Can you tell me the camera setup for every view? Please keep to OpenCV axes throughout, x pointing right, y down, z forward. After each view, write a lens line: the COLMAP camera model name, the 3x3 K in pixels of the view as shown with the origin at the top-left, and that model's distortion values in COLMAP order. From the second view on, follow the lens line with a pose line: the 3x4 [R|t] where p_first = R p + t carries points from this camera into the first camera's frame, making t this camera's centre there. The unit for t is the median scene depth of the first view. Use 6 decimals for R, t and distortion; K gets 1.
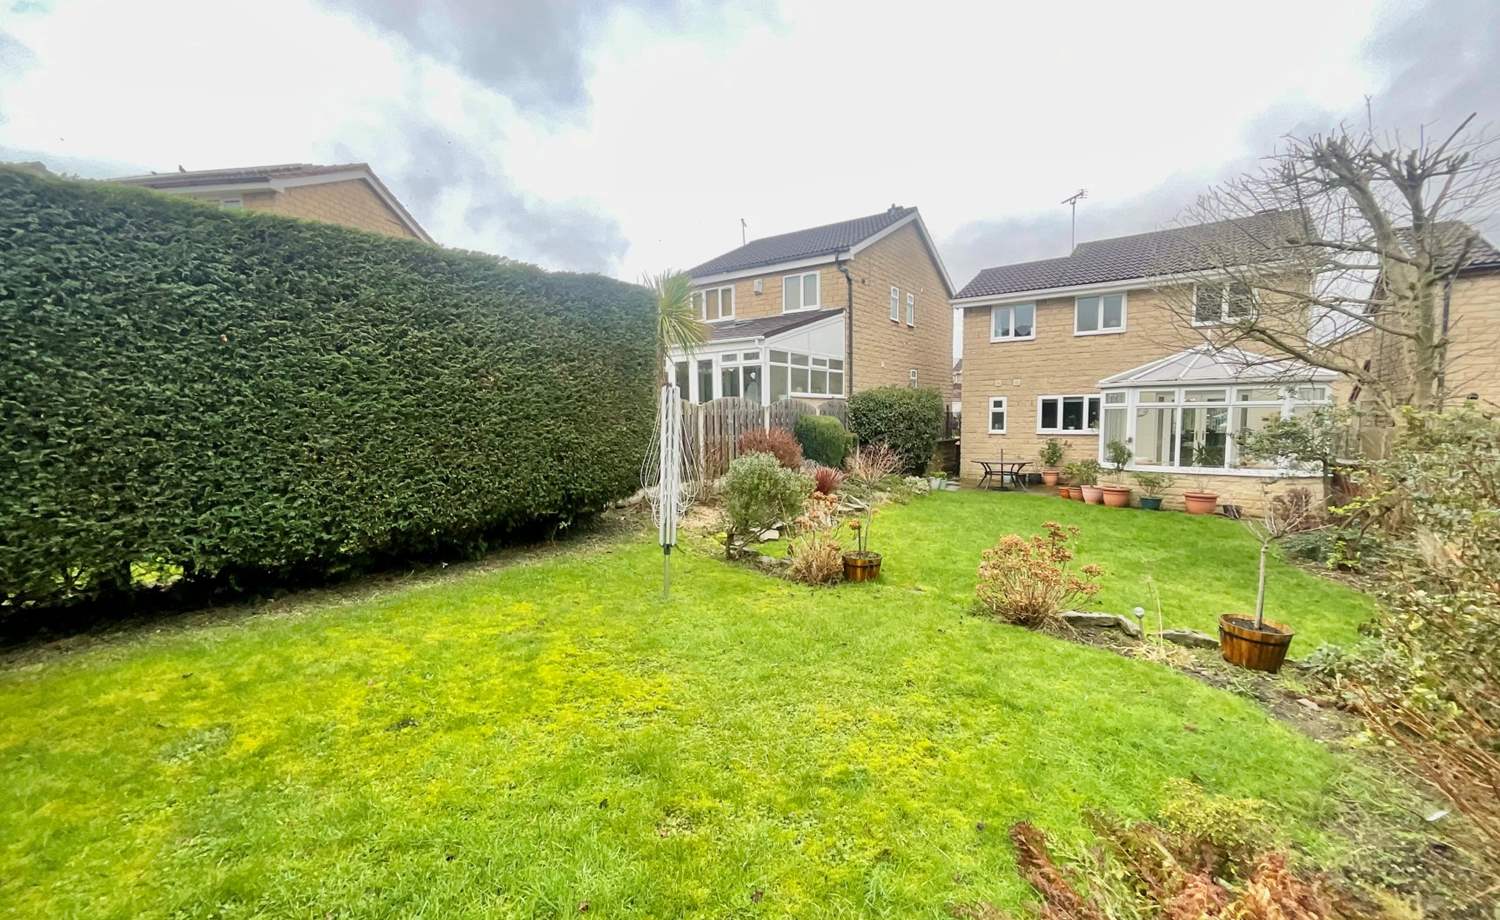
lens RADIAL K [[609.8, 0, 748.4], [0, 609.8, 454.7], [0, 0, 1]] dist [-0.001073, -0.000192]
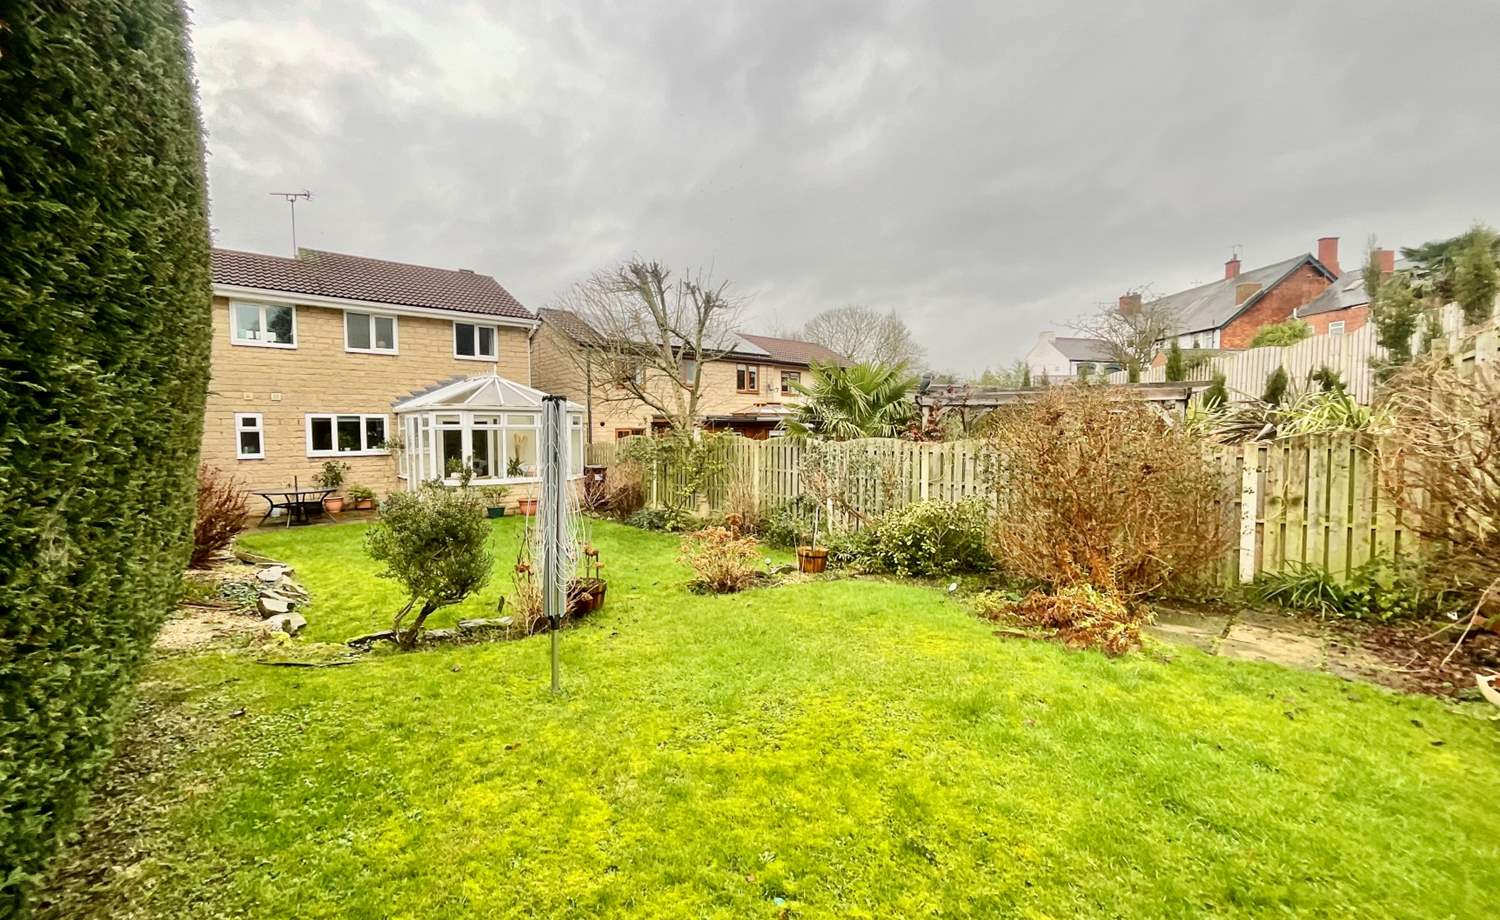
lens RADIAL K [[609.8, 0, 748.7], [0, 609.8, 463.2], [0, 0, 1]] dist [-0.001073, -0.000192]
pose [[0.211818, -0.045674, 0.976241, -0.267448], [0.061939, 0.997527, 0.033231, -0.015603], [-0.975344, 0.053429, 0.214123, 0.204049]]
